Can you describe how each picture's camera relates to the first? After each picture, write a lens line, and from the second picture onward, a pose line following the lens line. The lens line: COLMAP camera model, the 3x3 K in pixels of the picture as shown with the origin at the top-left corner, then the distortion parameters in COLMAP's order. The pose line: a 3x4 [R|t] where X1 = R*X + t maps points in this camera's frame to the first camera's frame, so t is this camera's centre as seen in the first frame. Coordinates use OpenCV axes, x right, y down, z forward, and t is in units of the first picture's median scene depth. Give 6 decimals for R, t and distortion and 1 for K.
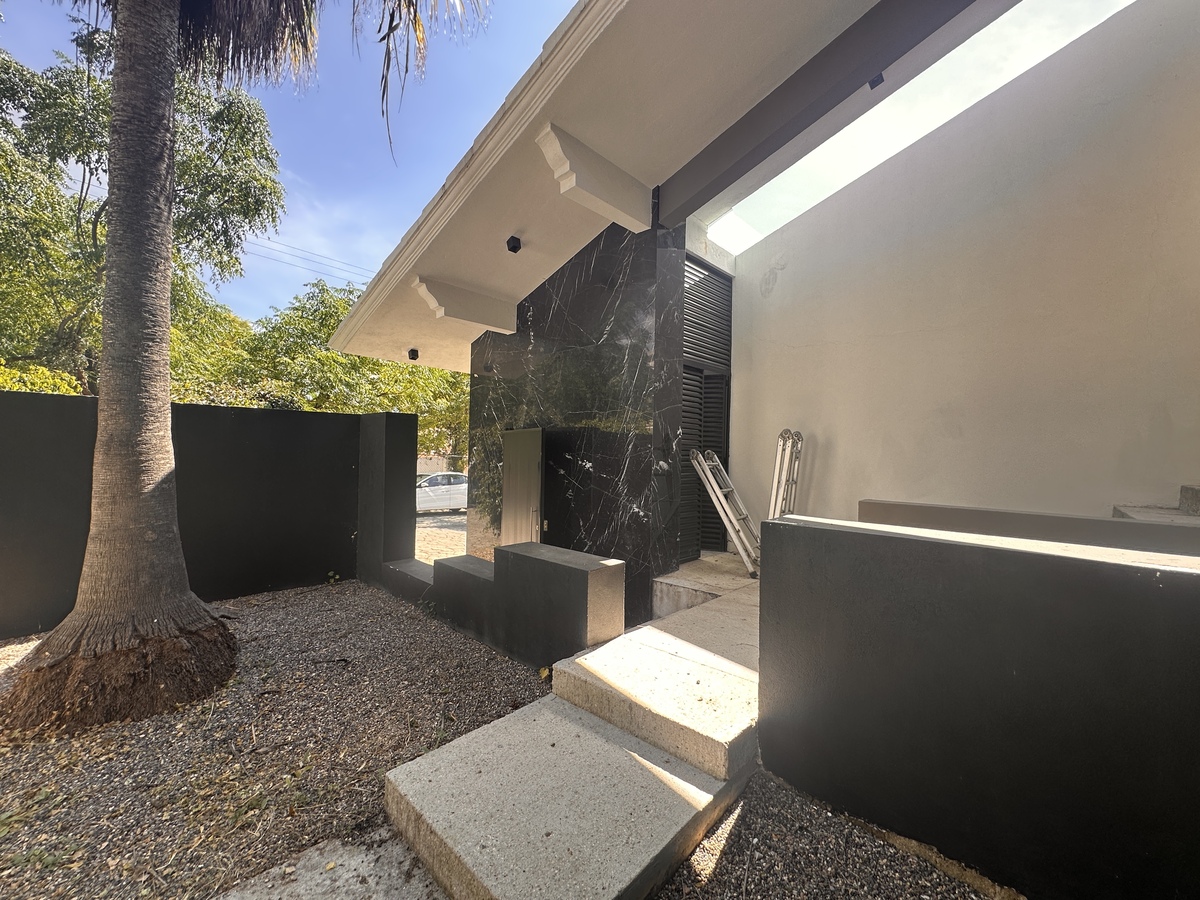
lens RADIAL K [[479.8, 0, 600.4], [0, 479.8, 450.5], [0, 0, 1]] dist [-0.004278, 0.001713]
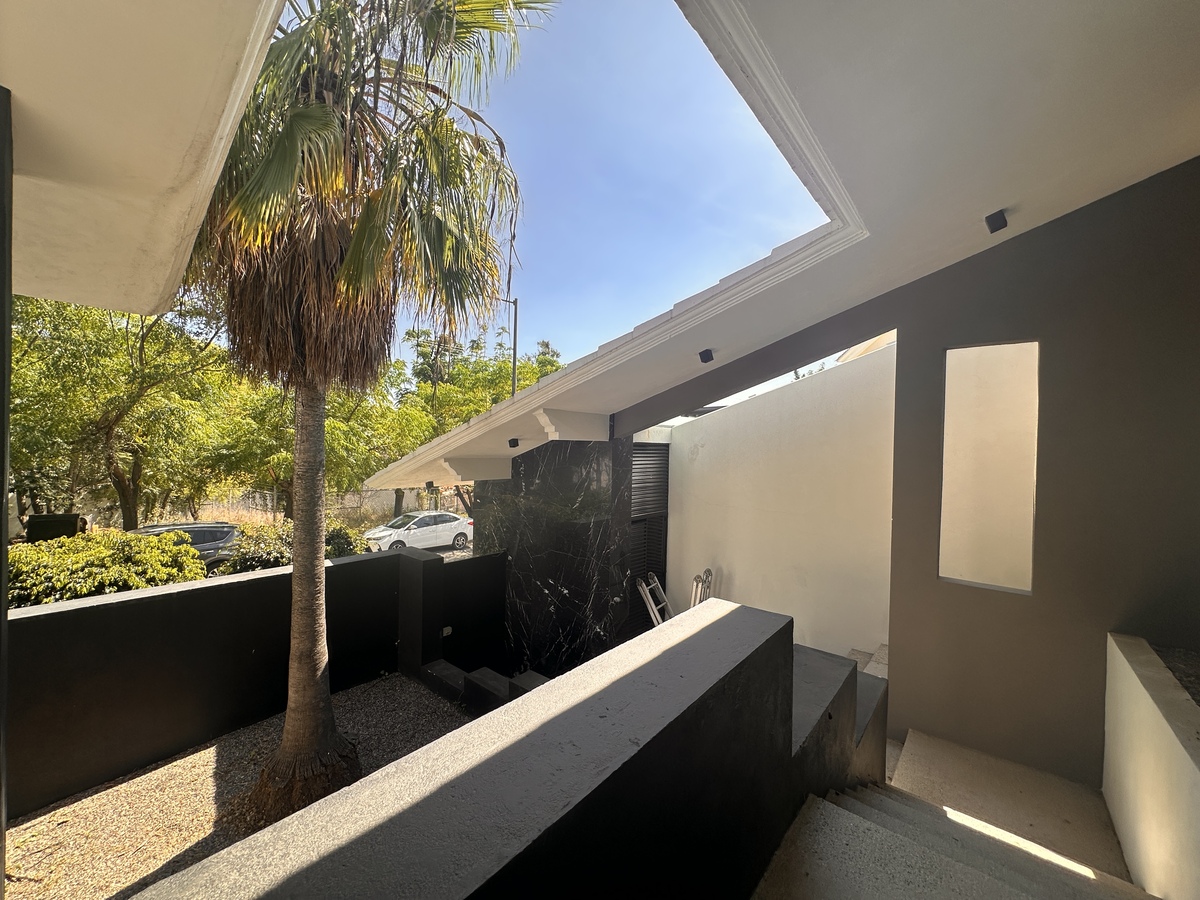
lens RADIAL K [[479.8, 0, 599.8], [0, 479.8, 453.1], [0, 0, 1]] dist [-0.004278, 0.001713]
pose [[0.998199, 0.000764, 0.059989, -0.009578], [-0.002101, 0.999751, 0.022234, -0.430567], [-0.059957, -0.022320, 0.997951, -0.439912]]
